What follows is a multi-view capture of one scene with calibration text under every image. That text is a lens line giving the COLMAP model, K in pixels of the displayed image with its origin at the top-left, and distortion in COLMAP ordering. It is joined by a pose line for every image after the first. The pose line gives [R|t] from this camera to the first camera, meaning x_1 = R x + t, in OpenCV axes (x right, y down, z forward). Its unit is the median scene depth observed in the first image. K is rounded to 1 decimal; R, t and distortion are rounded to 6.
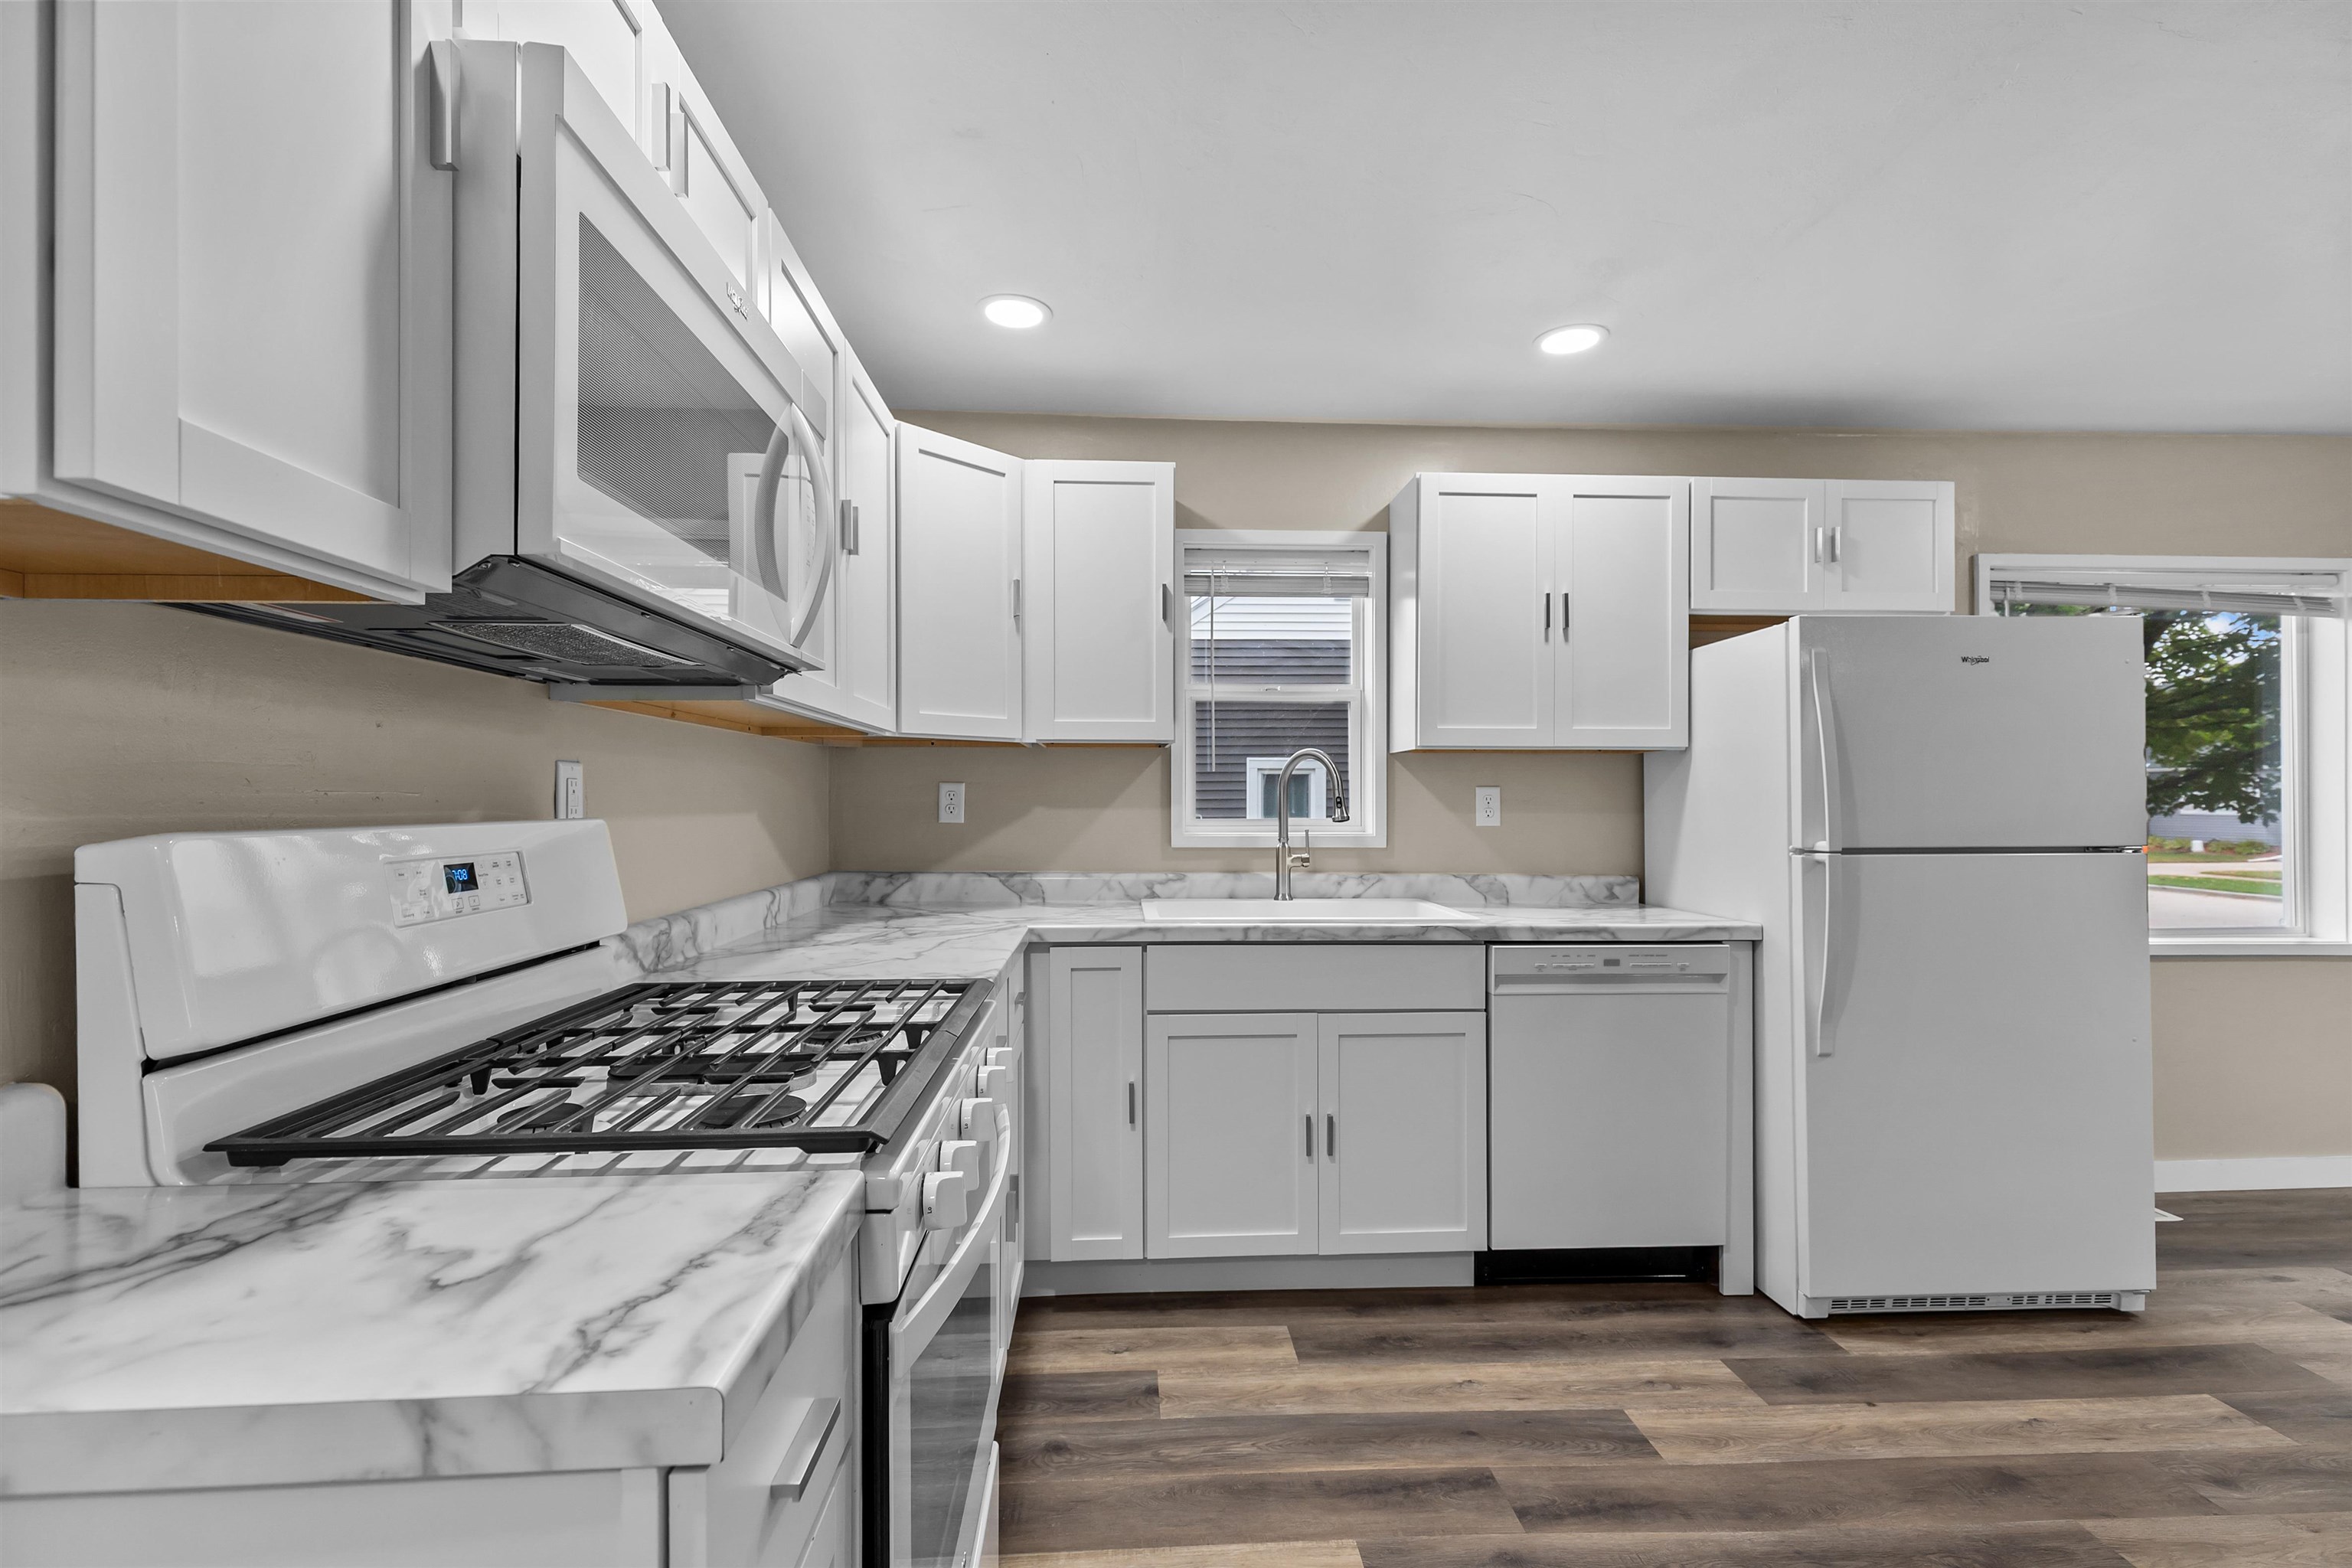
lens RADIAL K [[1053.6, 0, 1175.9], [0, 1053.6, 793.8], [0, 0, 1]] dist [0.008761, -0.002751]
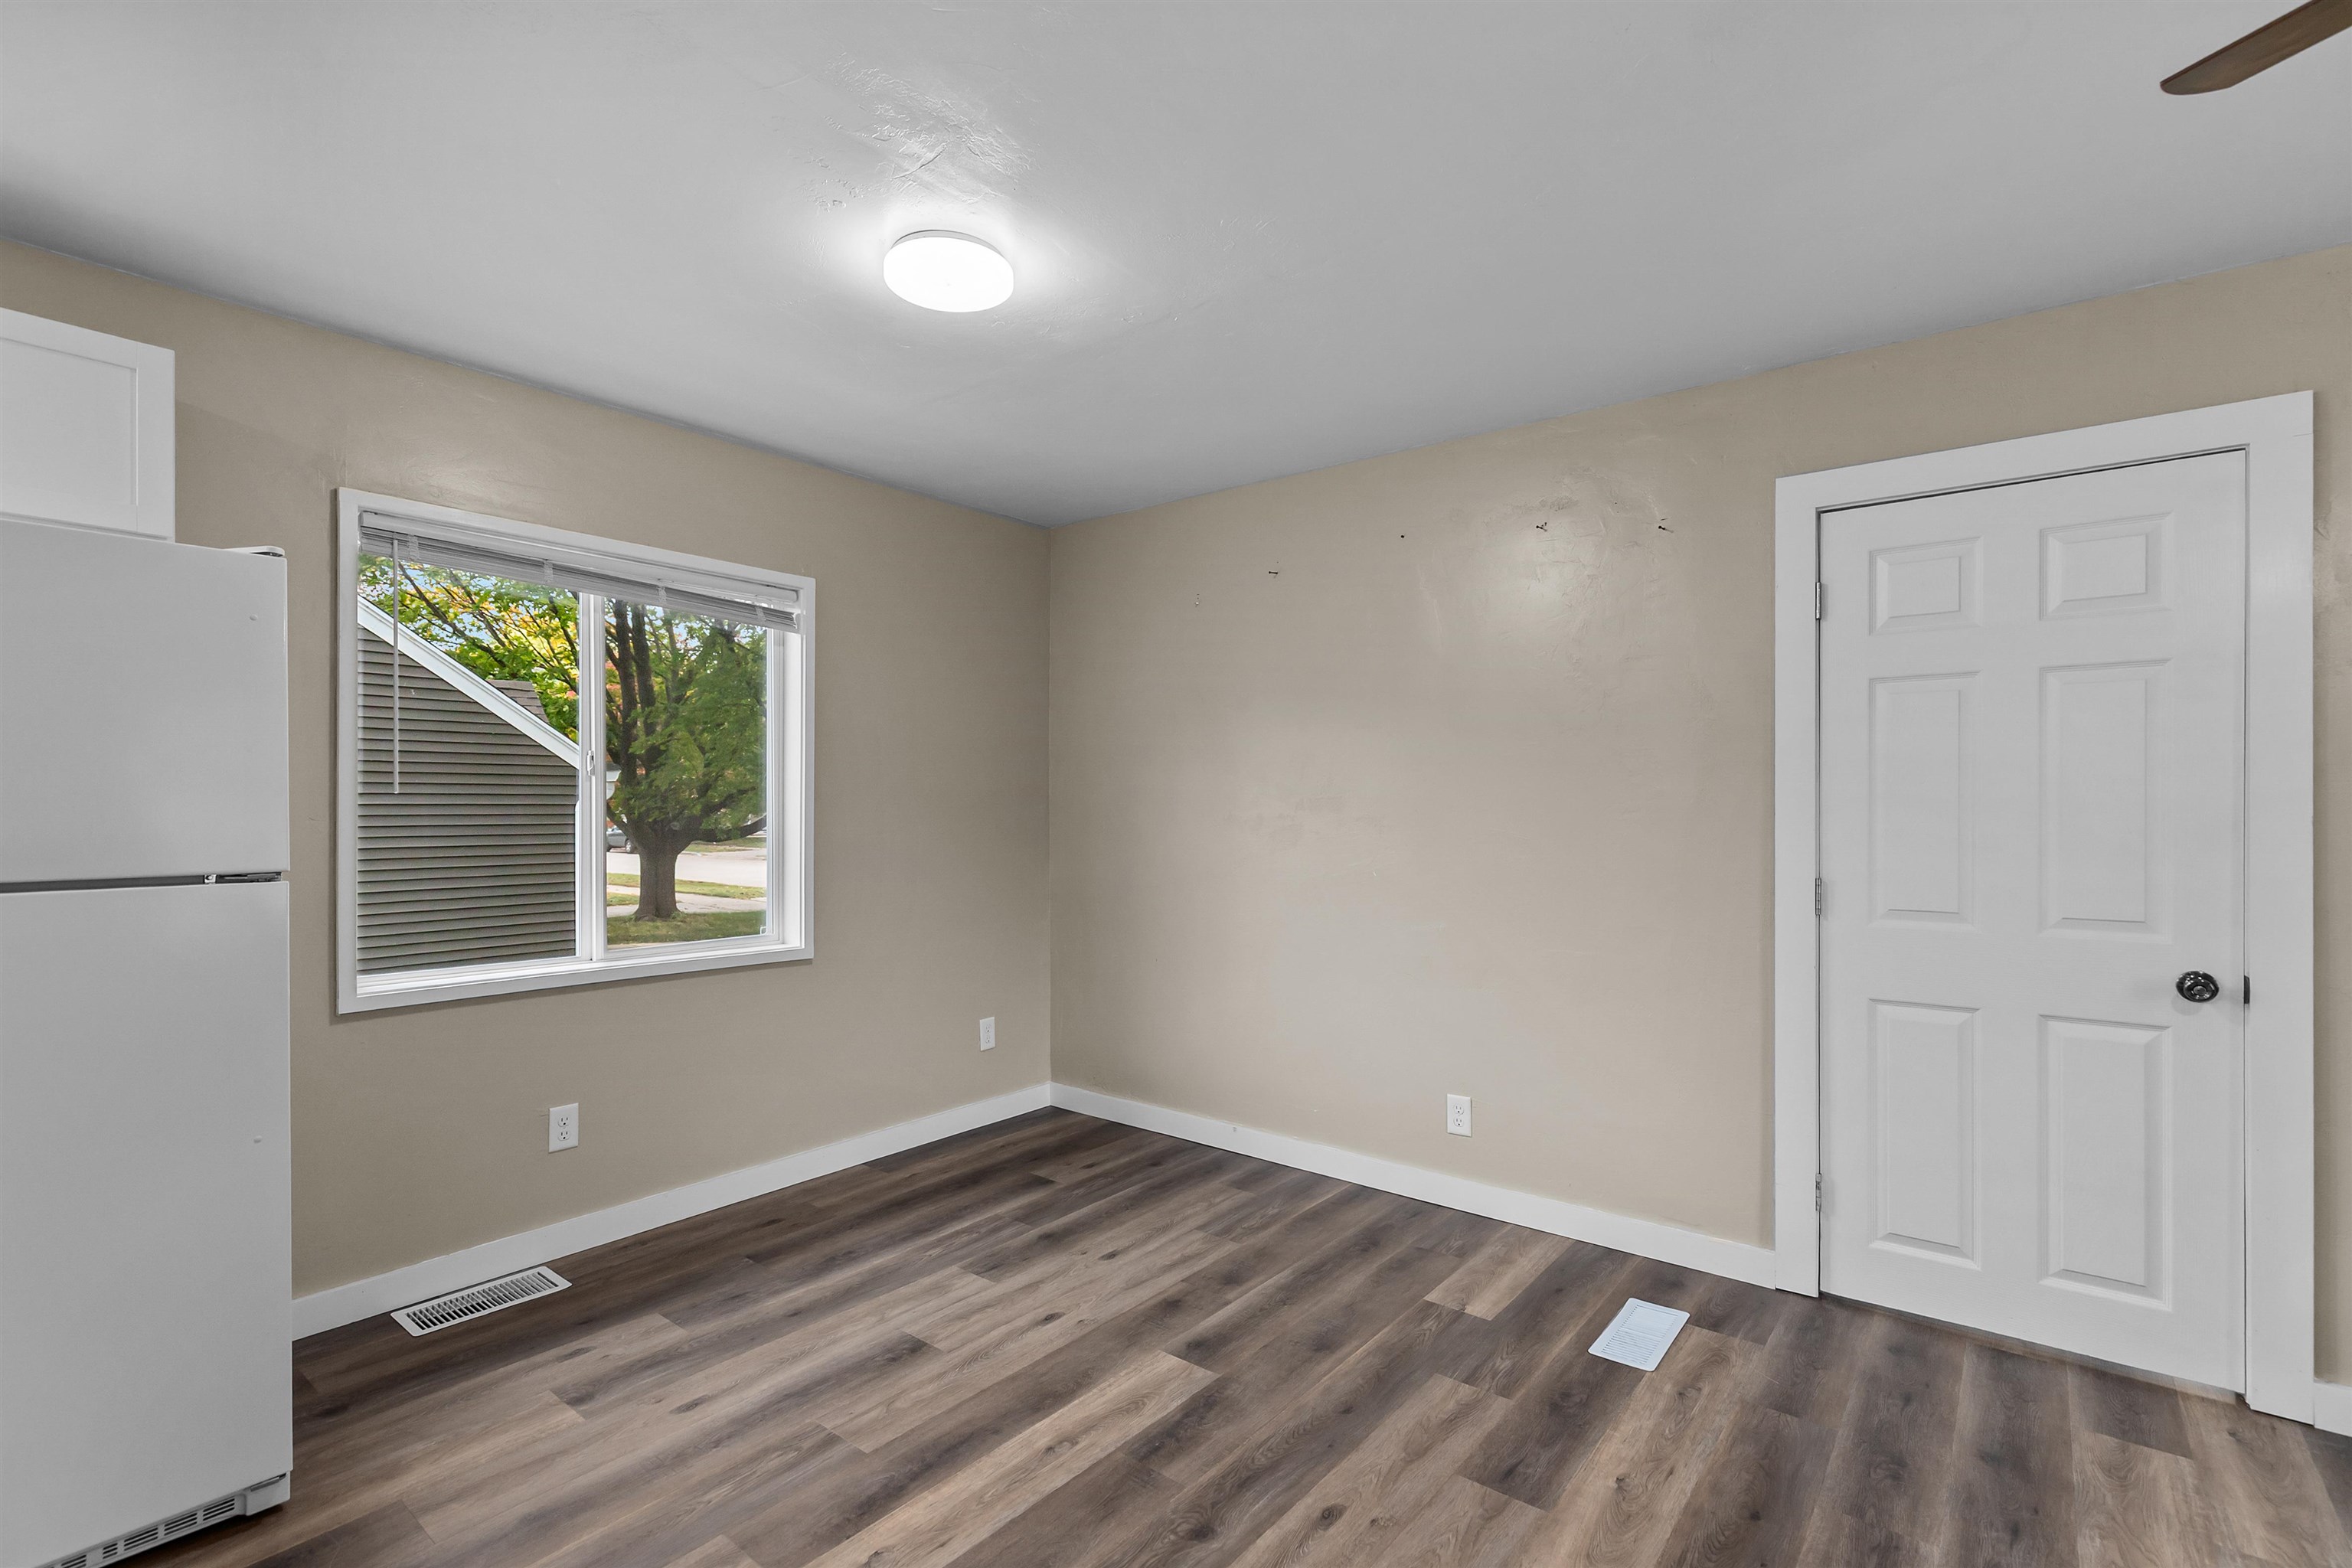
lens RADIAL K [[1053.6, 0, 1179.8], [0, 1053.6, 814.6], [0, 0, 1]] dist [0.008761, -0.002751]
pose [[0.667266, -0.001464, 0.744818, 0.772840], [-0.006760, 0.999945, 0.008021, -0.000655], [-0.744789, -0.010387, 0.667219, 0.047955]]
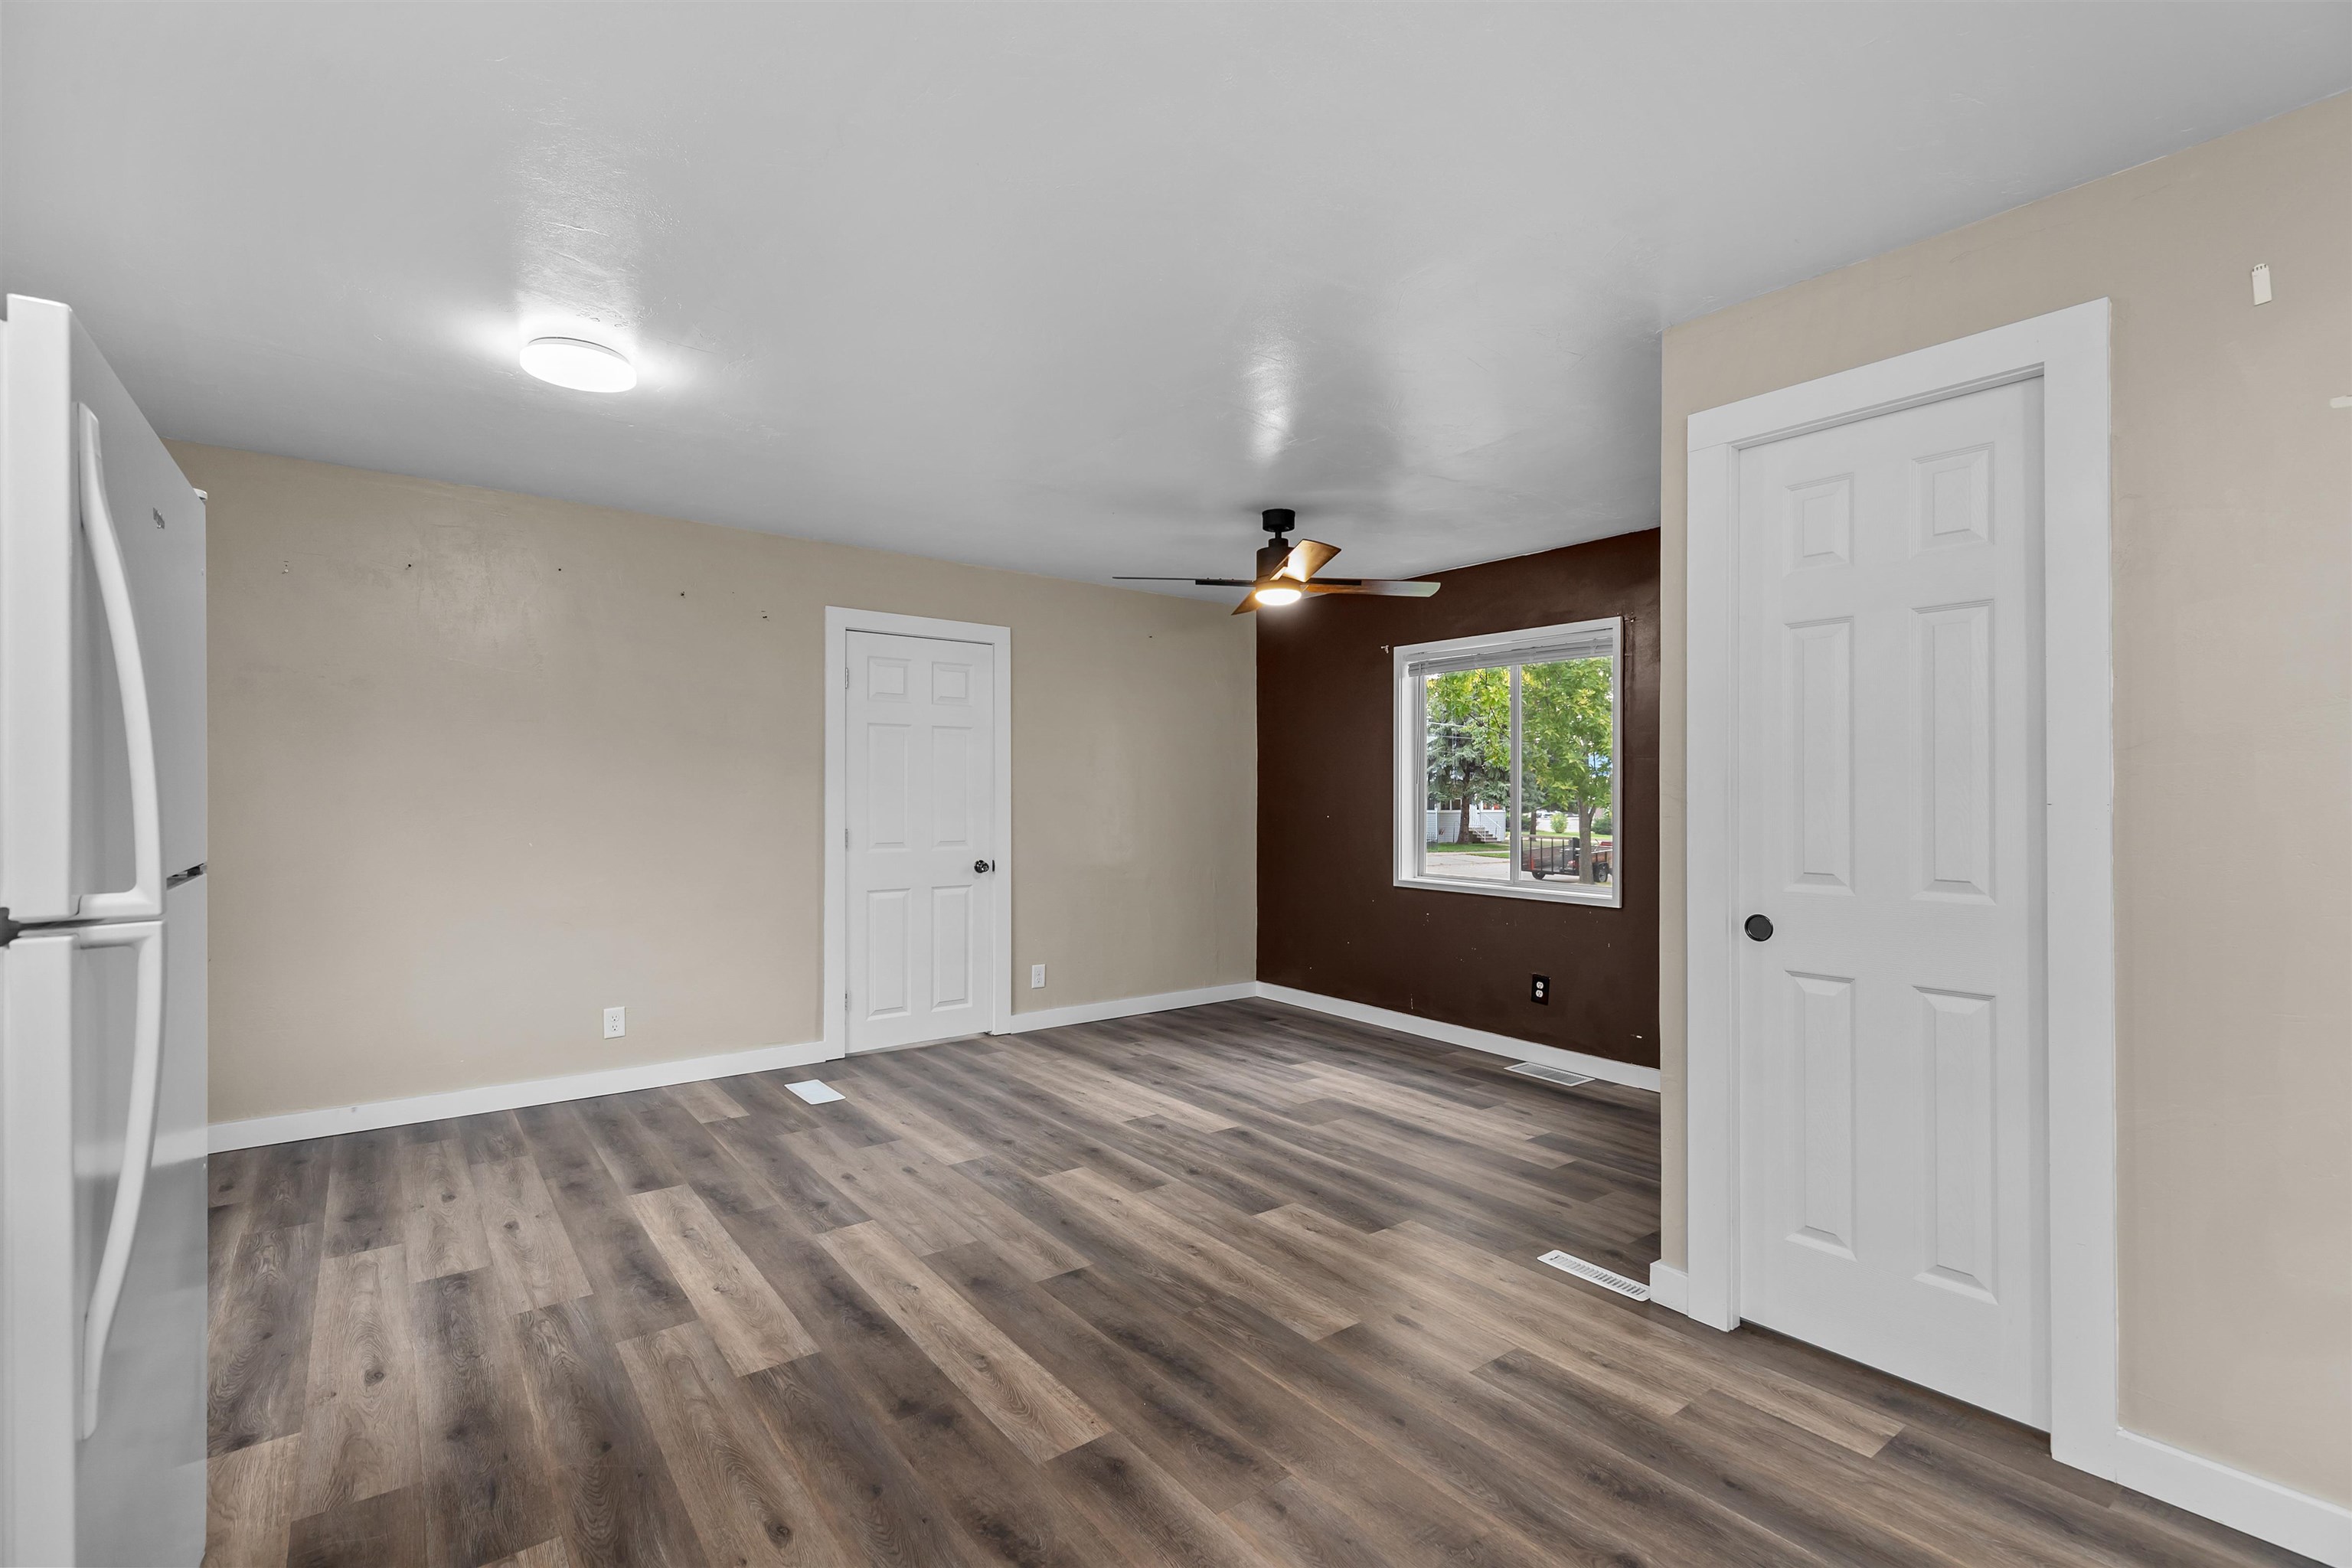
lens RADIAL K [[1053.6, 0, 1176.0], [0, 1053.6, 785.6], [0, 0, 1]] dist [0.008761, -0.002751]
pose [[-0.562352, 0.003151, 0.826892, 0.047684], [-0.010037, 0.999893, -0.010636, 0.002812], [-0.826837, -0.014280, -0.562260, 0.863667]]
